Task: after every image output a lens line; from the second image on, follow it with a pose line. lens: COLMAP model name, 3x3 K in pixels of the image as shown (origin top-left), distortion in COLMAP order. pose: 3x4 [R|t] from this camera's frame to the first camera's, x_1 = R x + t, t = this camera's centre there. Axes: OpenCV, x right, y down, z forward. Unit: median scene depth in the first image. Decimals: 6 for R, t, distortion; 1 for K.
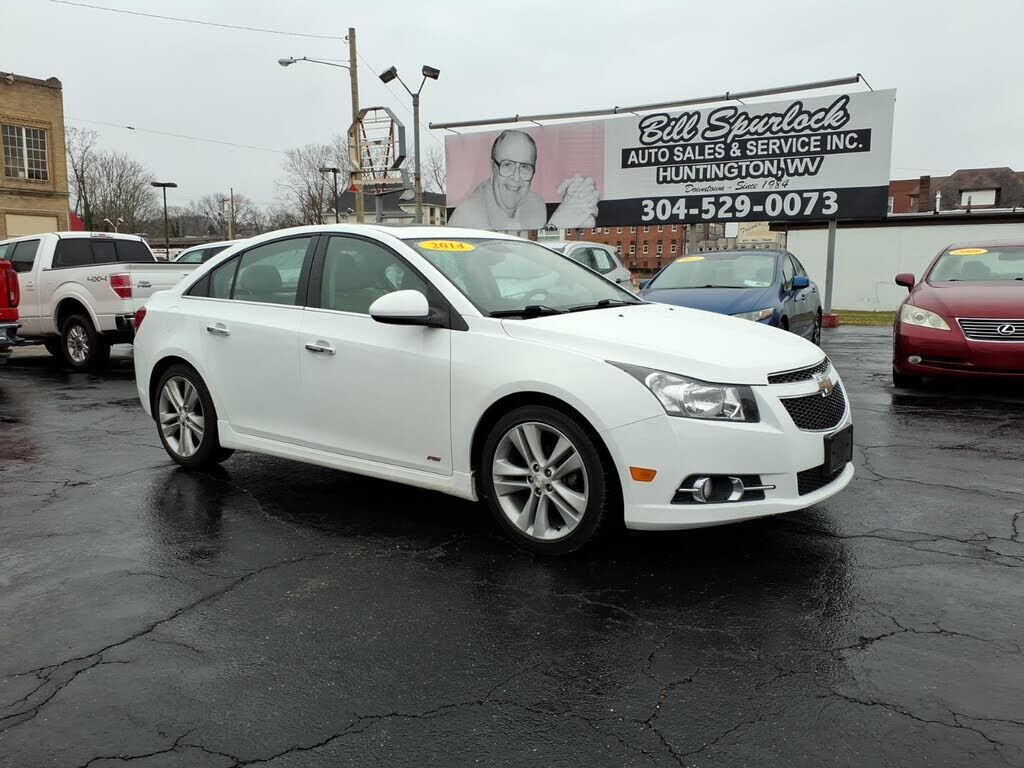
lens RADIAL K [[812.3, 0, 505.7], [0, 812.3, 384.9], [0, 0, 1]] dist [0.001049, -0.005863]
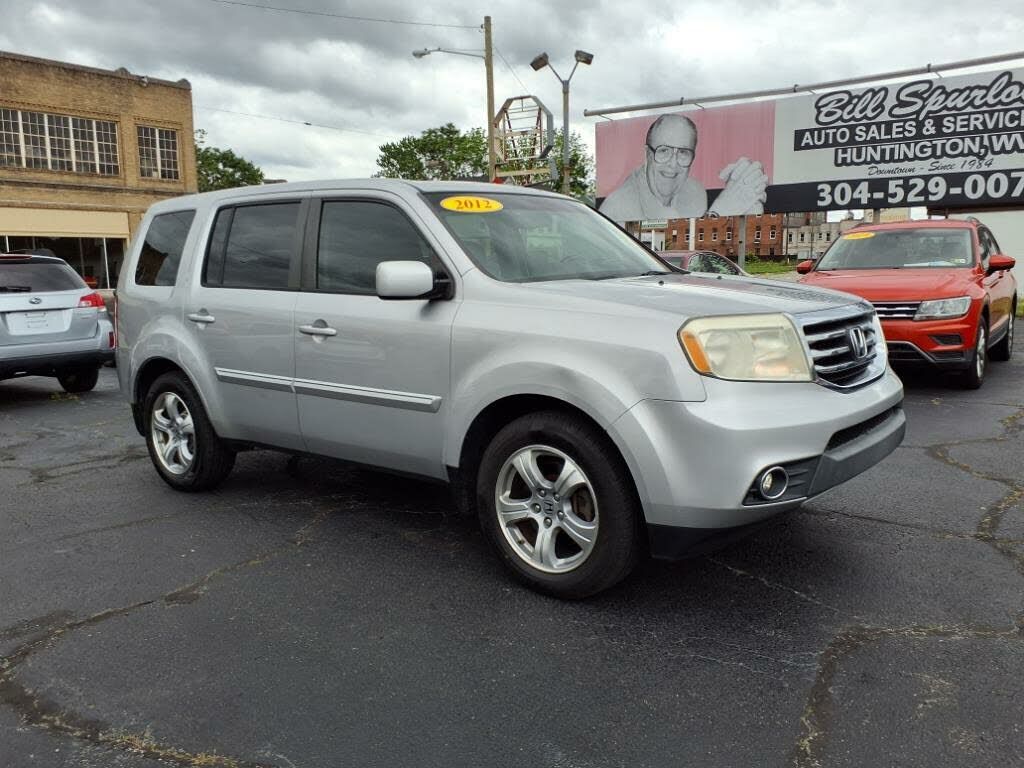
lens RADIAL K [[812.3, 0, 498.8], [0, 812.3, 381.4], [0, 0, 1]] dist [0.001049, -0.005863]
pose [[0.994132, 0.002575, -0.108146, -0.098255], [-0.001738, 0.999968, 0.007833, -0.008486], [0.108163, -0.007599, 0.994104, 0.032873]]
